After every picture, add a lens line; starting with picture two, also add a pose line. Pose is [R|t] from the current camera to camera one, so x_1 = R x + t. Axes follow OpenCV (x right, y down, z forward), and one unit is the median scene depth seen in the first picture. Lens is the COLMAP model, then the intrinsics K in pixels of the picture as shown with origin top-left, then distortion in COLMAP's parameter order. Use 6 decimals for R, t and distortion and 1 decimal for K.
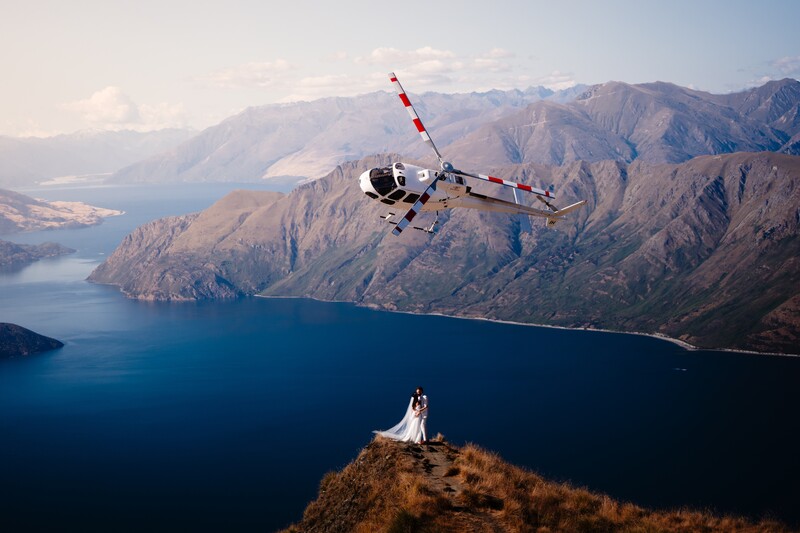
lens RADIAL K [[1655.6, 0, 402.6], [0, 1655.6, 268.3], [0, 0, 1]] dist [0.086675, 0.000000]
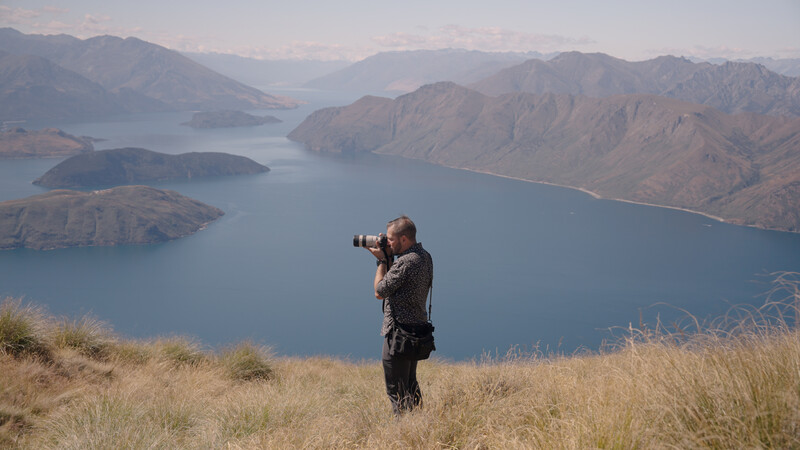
lens RADIAL K [[688.0, 0, 403.7], [0, 688.0, 222.2], [0, 0, 1]] dist [0.061234, 0.020745]
pose [[0.992341, 0.090130, -0.084474, 0.021882], [-0.077971, 0.987416, 0.137588, -0.015096], [0.095812, -0.129948, 0.986881, 0.191936]]
